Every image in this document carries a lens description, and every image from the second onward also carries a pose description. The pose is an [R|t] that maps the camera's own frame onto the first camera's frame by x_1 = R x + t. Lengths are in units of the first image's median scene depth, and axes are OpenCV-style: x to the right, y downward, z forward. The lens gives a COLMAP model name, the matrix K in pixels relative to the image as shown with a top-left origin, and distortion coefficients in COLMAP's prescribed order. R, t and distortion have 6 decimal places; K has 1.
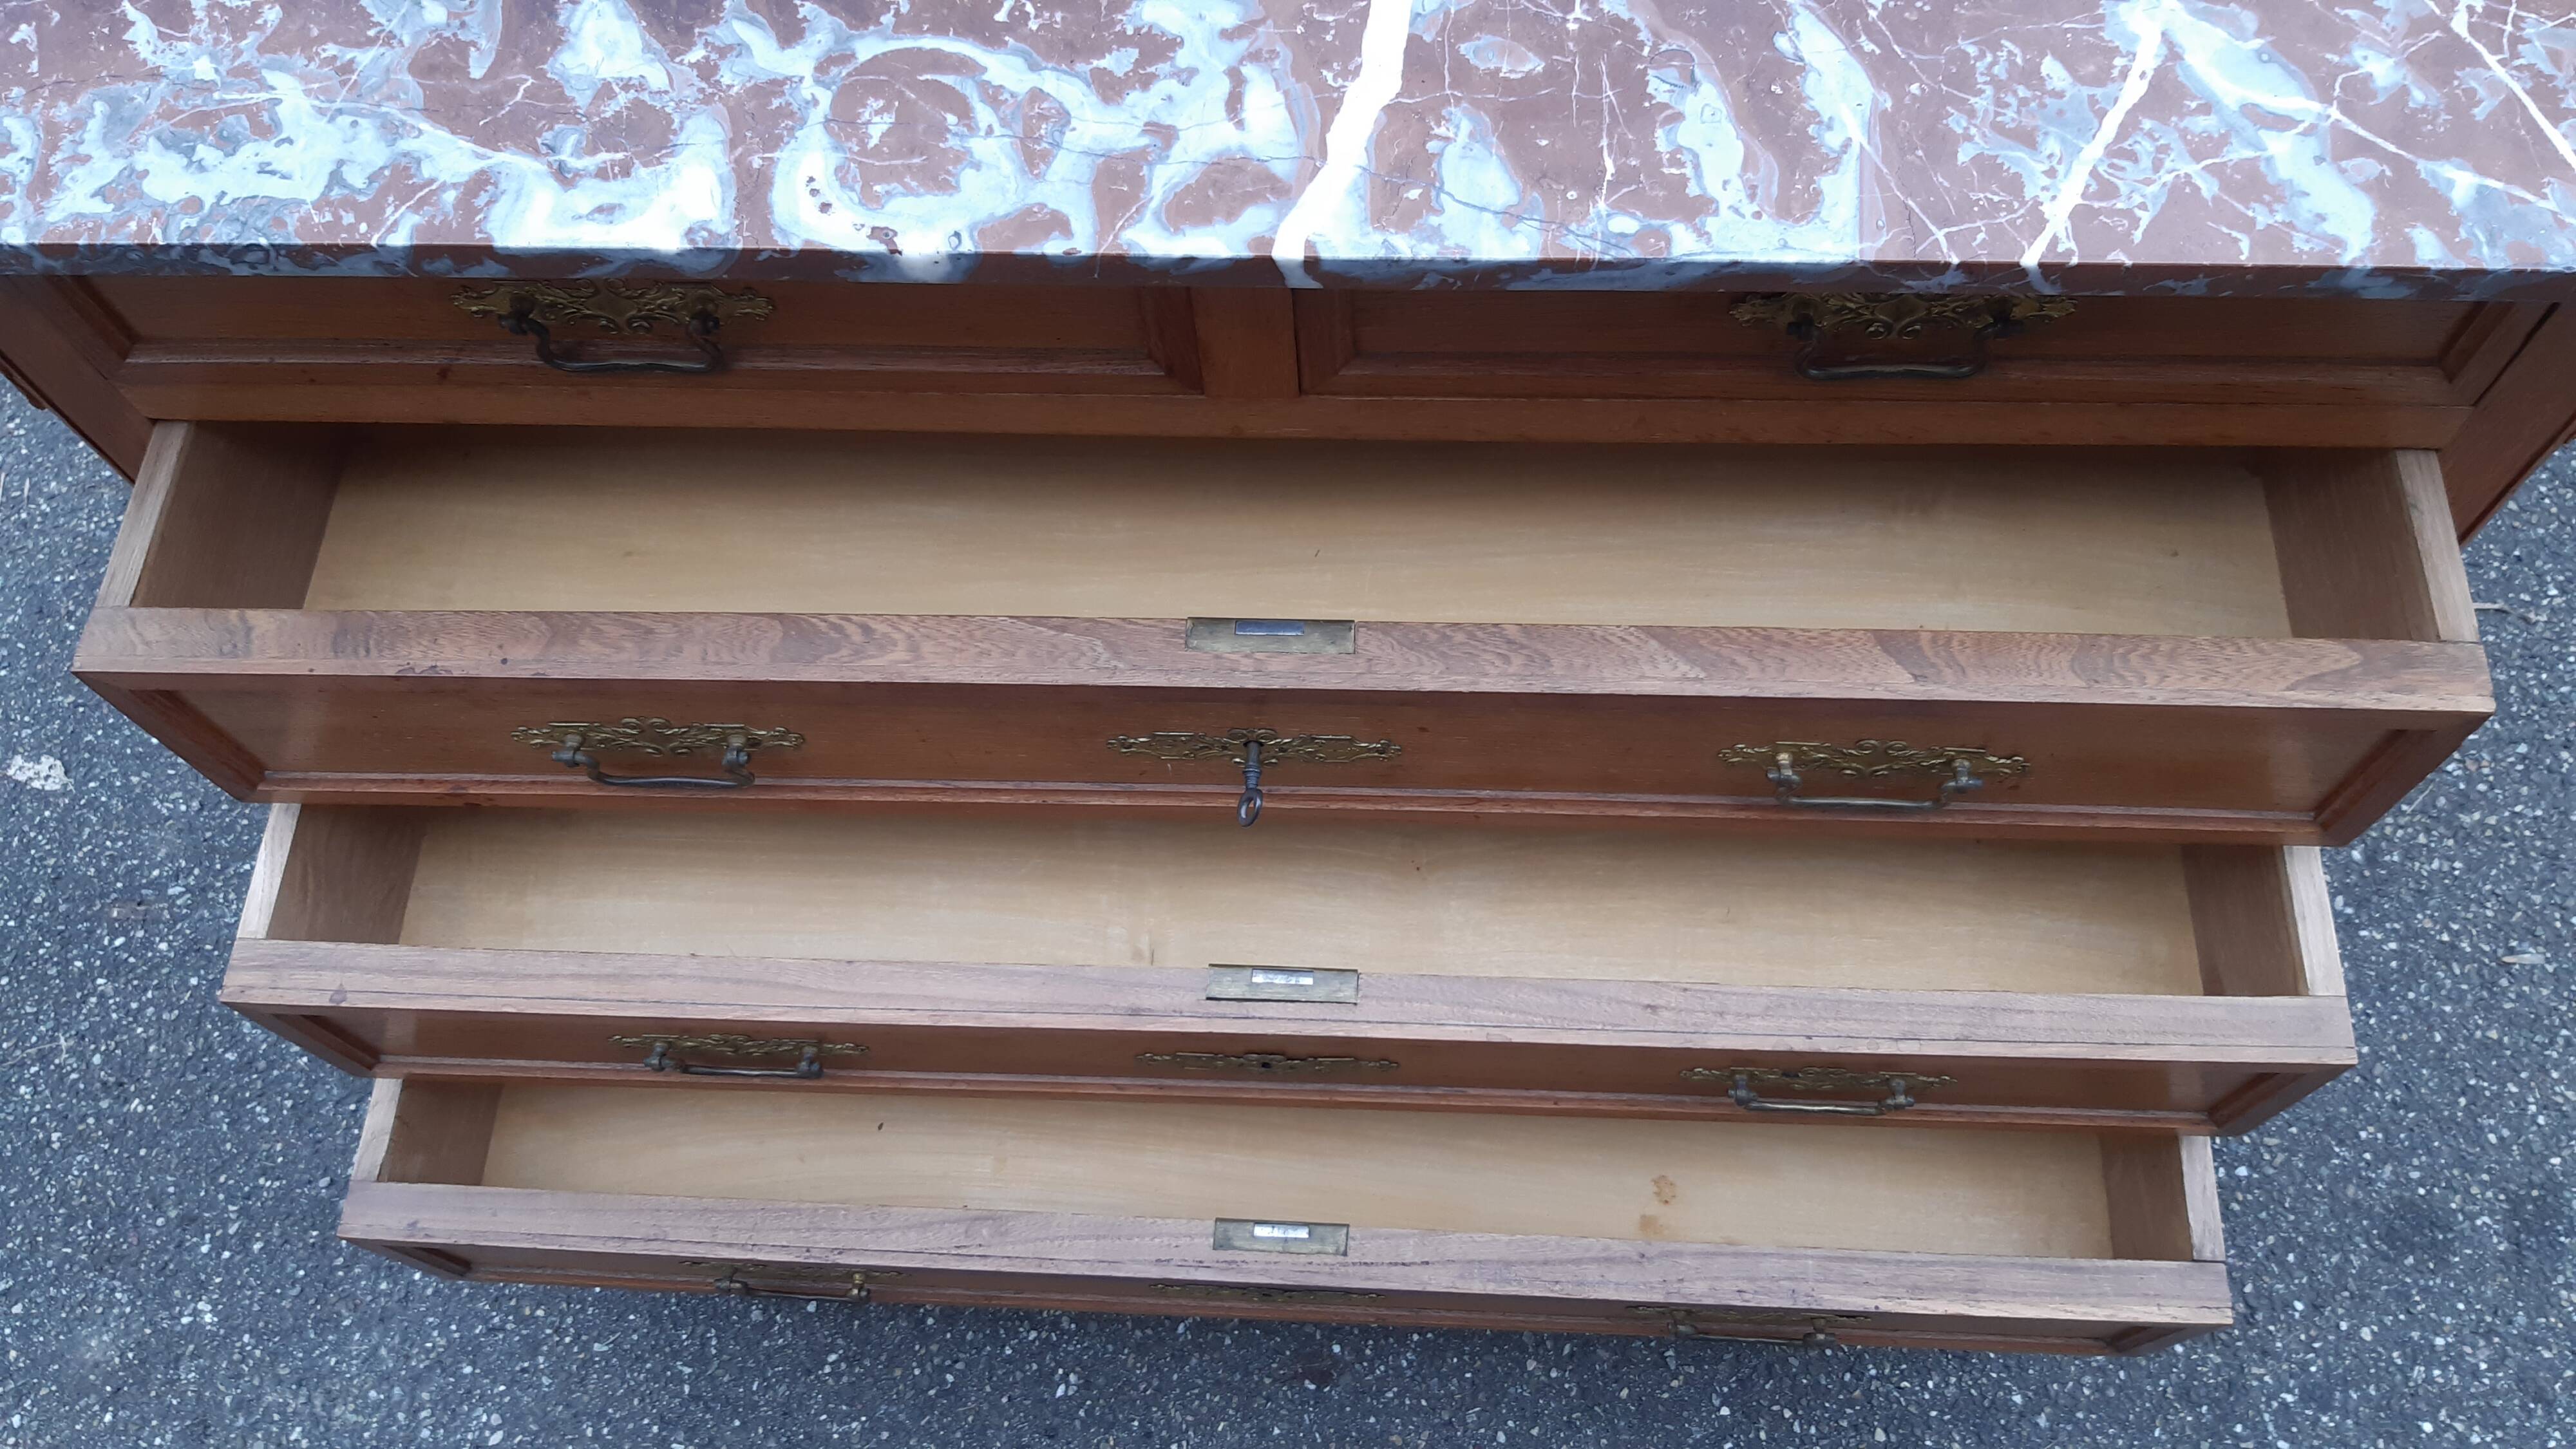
lens RADIAL K [[2031.0, 0, 1288.0], [0, 2031.0, 724.5], [0, 0, 1]] dist [0.043477, -0.114237]
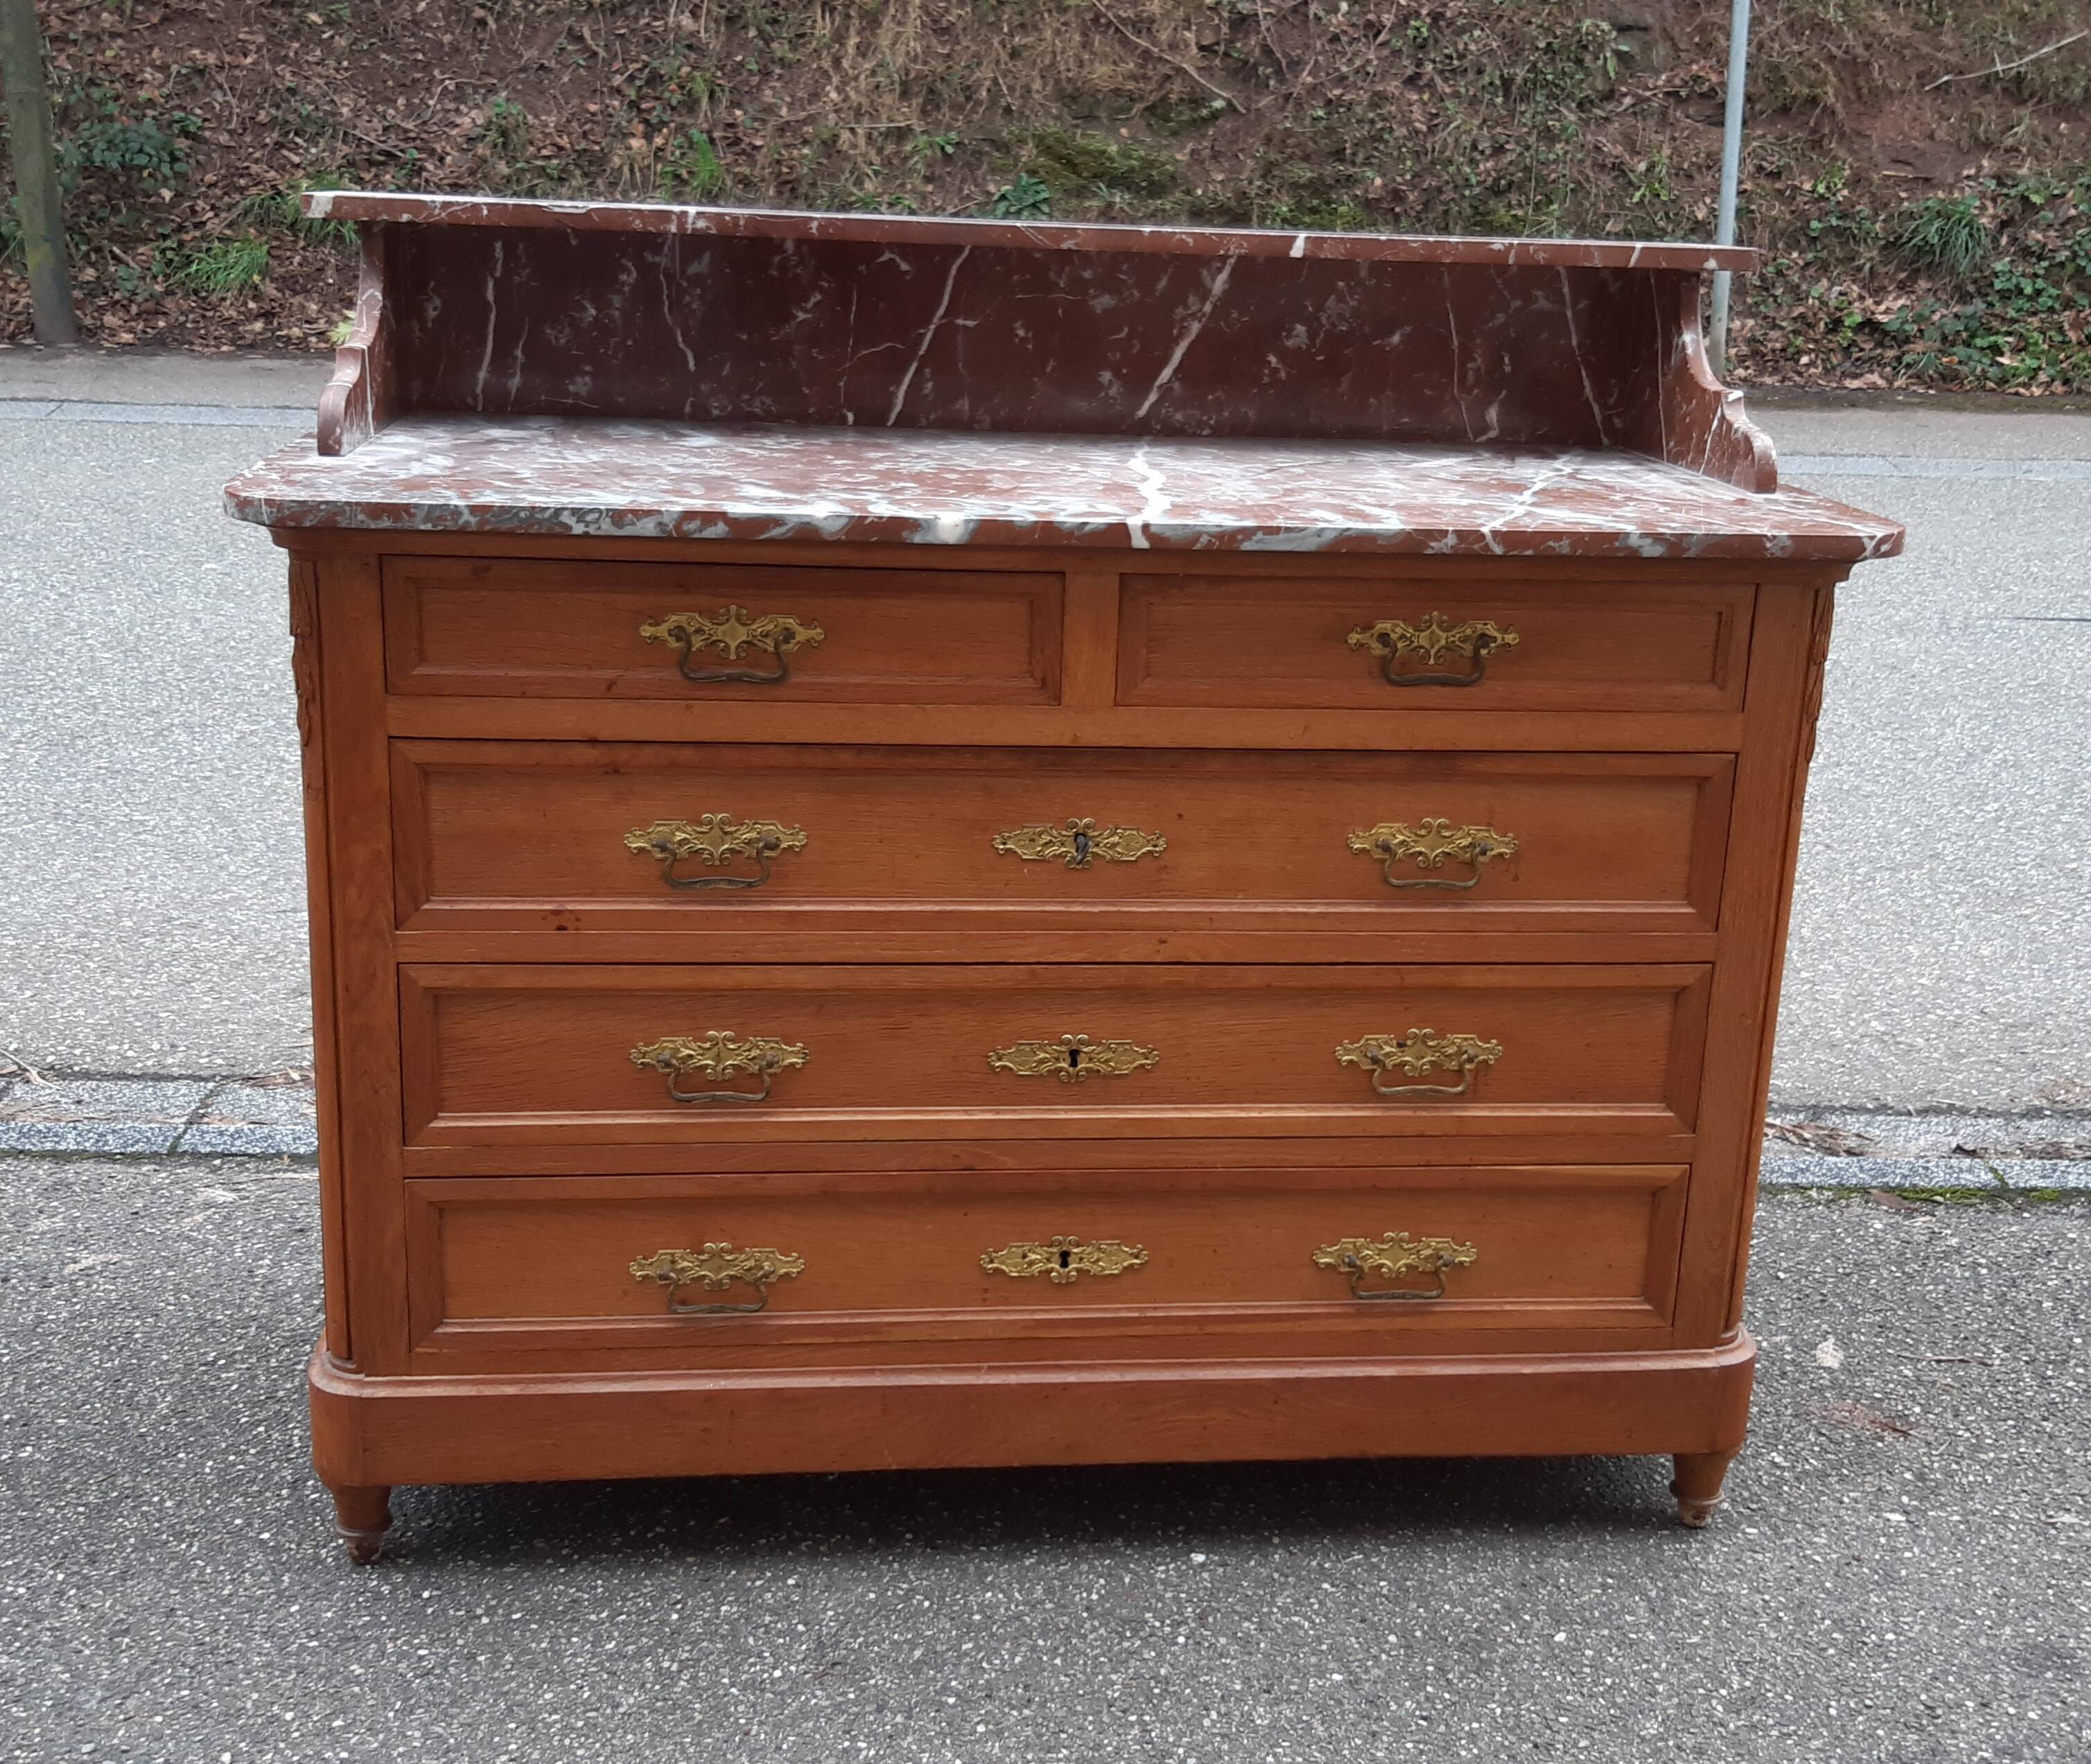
lens RADIAL K [[2451.4, 0, 1084.0], [0, 2451.4, 839.0], [0, 0, 1]] dist [0.129906, -0.330672]
pose [[0.984767, 0.038018, 0.169674, -0.443916], [0.102505, 0.661286, -0.743097, 1.757304], [-0.140454, 0.749170, 0.647316, -0.333427]]
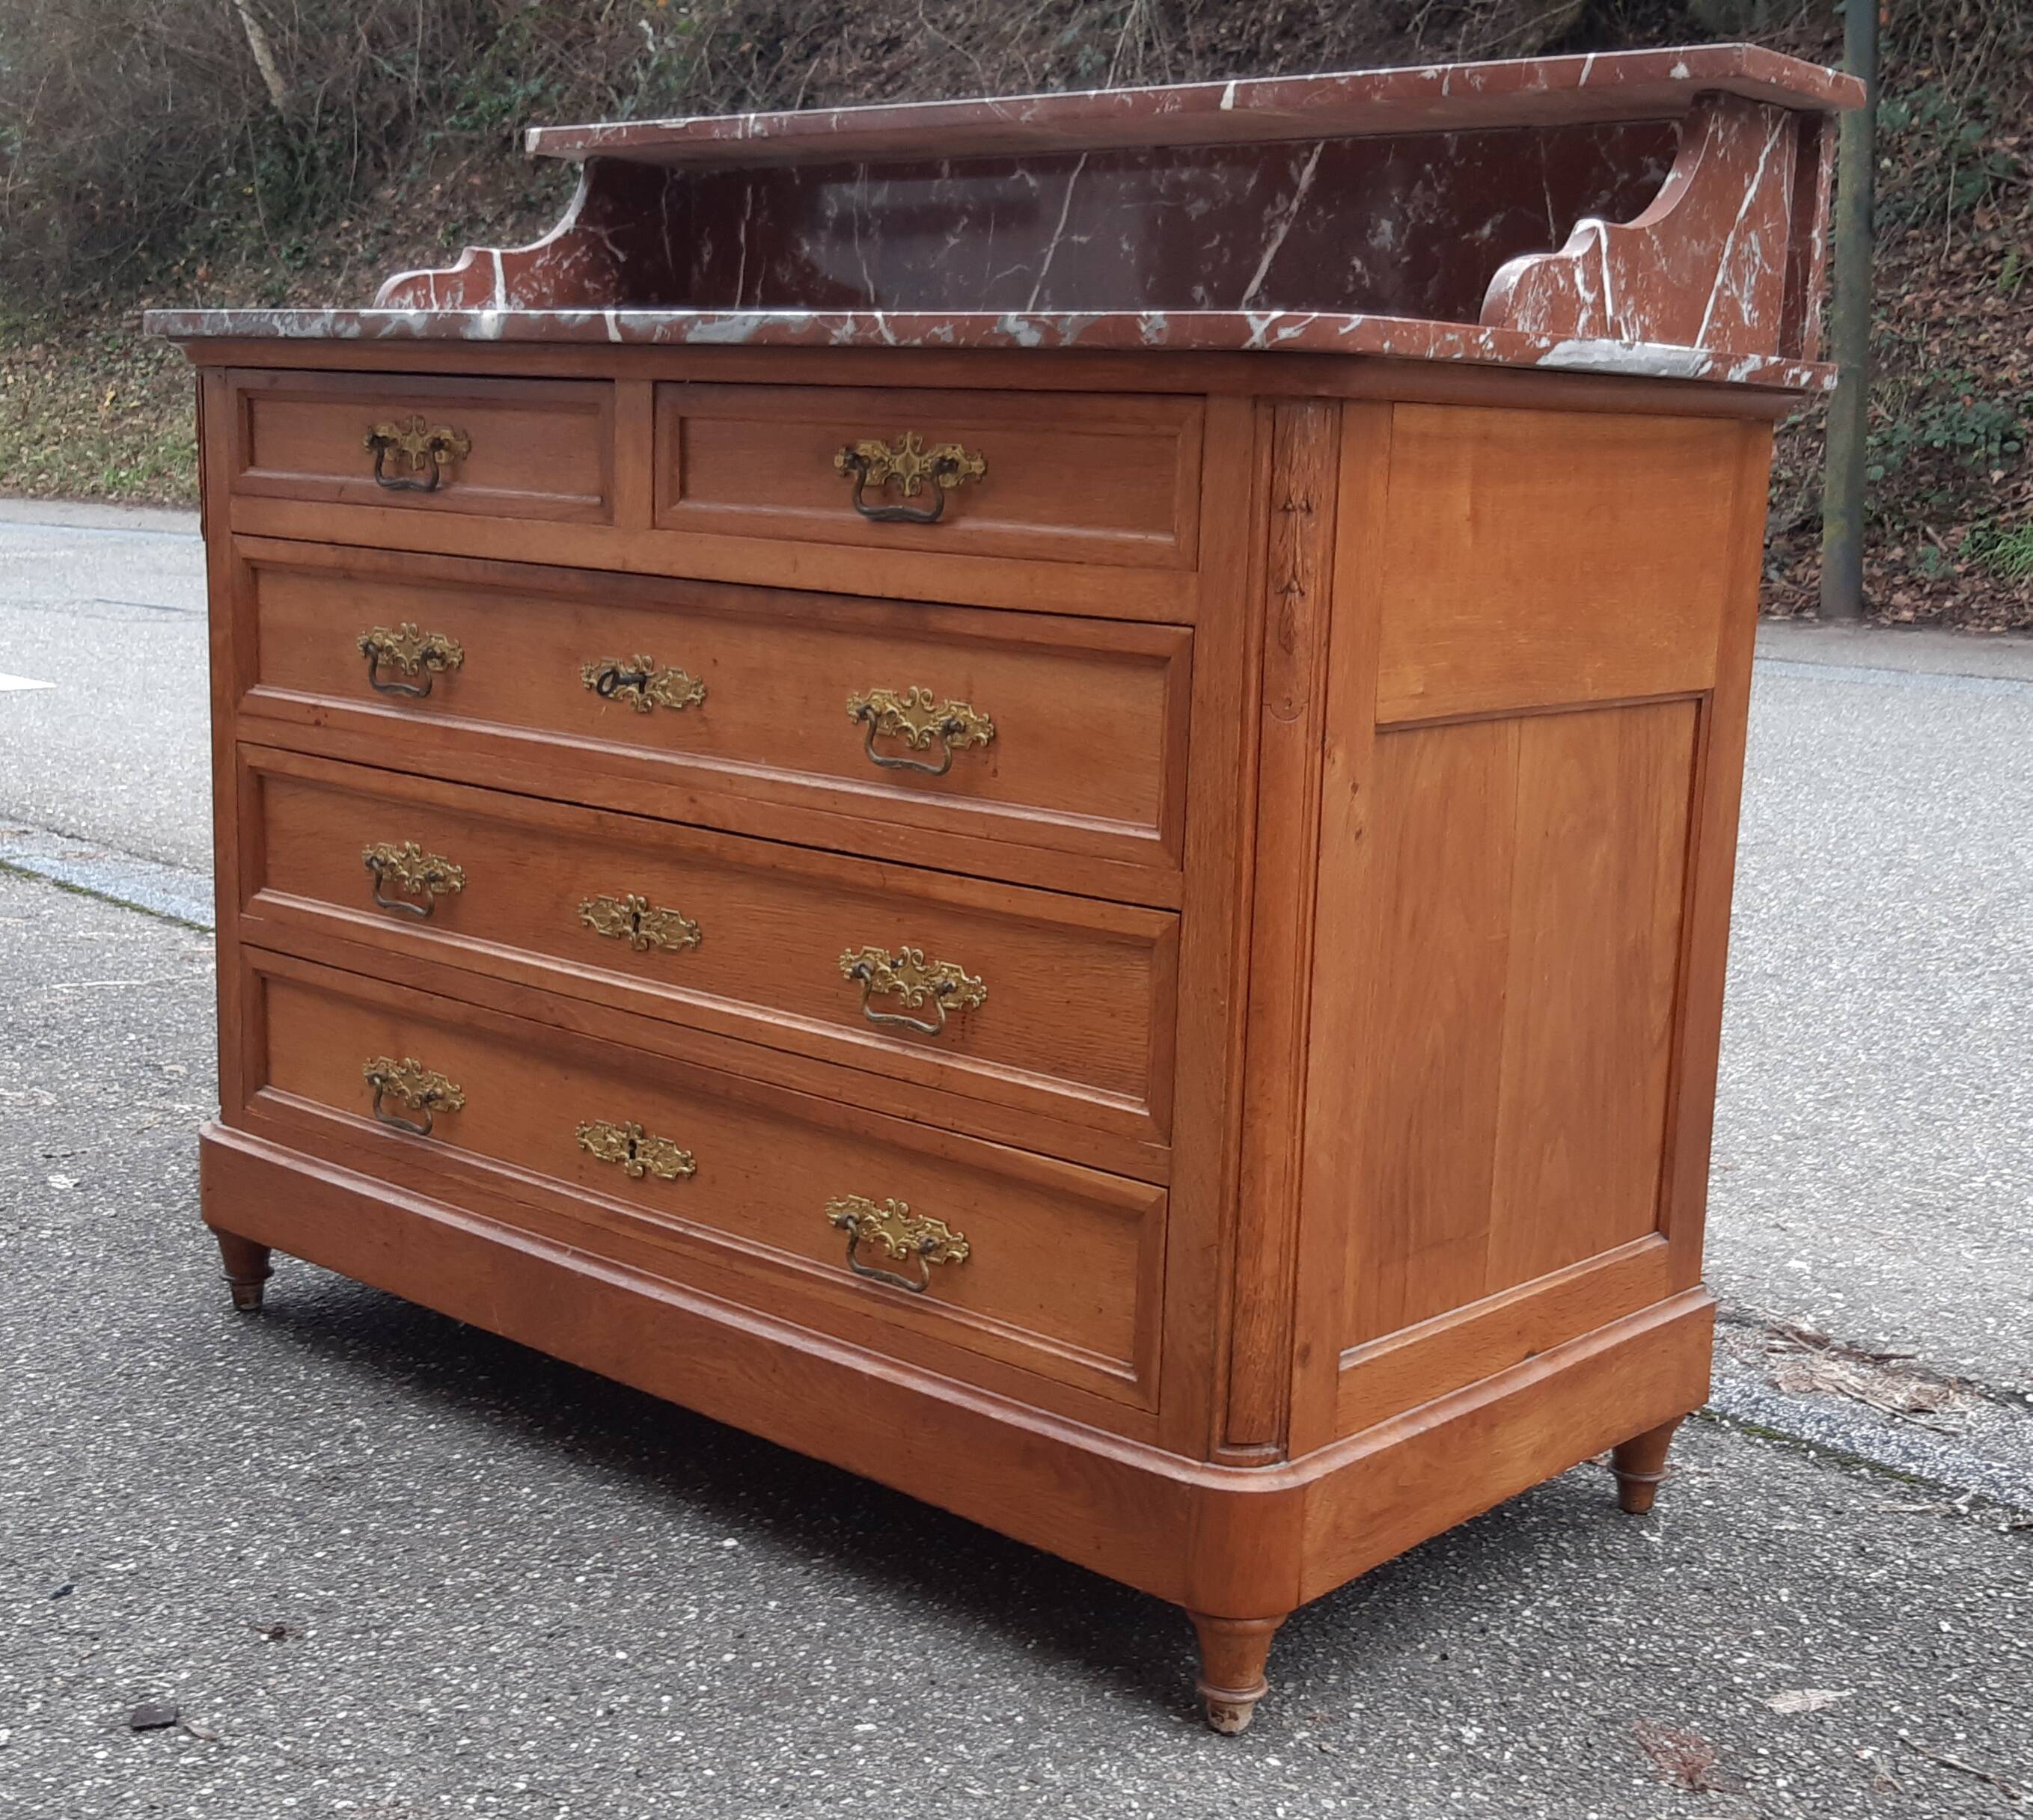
lens RADIAL K [[2635.8, 0, 1071.4], [0, 2635.8, 903.1], [0, 0, 1]] dist [0.137392, -0.391759]
pose [[0.779913, 0.180085, -0.599421, 1.894646], [-0.591474, 0.525261, -0.611767, 1.303634], [0.204682, 0.831667, 0.516173, 0.257769]]
